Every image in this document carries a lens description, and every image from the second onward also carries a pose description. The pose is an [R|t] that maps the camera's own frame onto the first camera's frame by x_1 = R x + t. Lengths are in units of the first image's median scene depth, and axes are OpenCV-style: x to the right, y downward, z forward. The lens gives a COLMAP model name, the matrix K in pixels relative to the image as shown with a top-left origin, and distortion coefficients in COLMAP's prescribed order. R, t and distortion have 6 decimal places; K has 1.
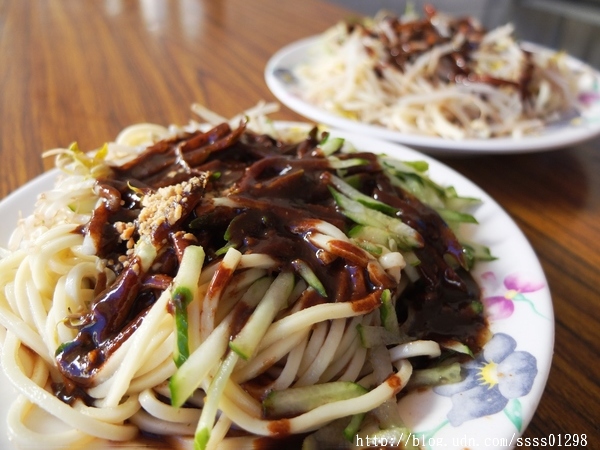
lens RADIAL K [[464.8, 0, 289.8], [0, 464.8, 244.9], [0, 0, 1]] dist [-0.039869, 0.018865]
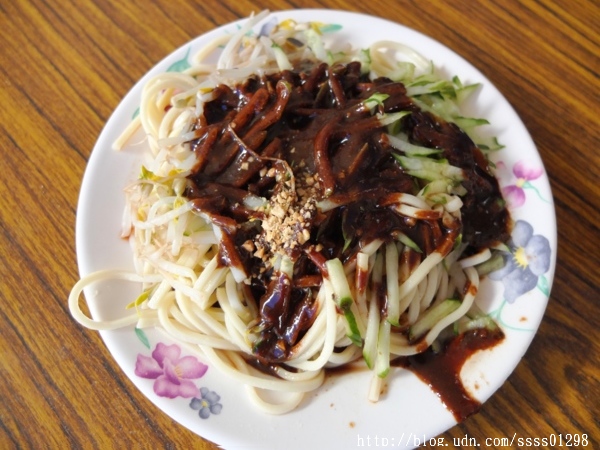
lens RADIAL K [[464.8, 0, 286.8], [0, 464.8, 229.3], [0, 0, 1]] dist [-0.039869, 0.018865]
pose [[0.935751, -0.333875, 0.113565, -0.424952], [0.220133, 0.804571, 0.551550, -0.781736], [-0.275520, -0.491114, 0.826375, -0.016427]]
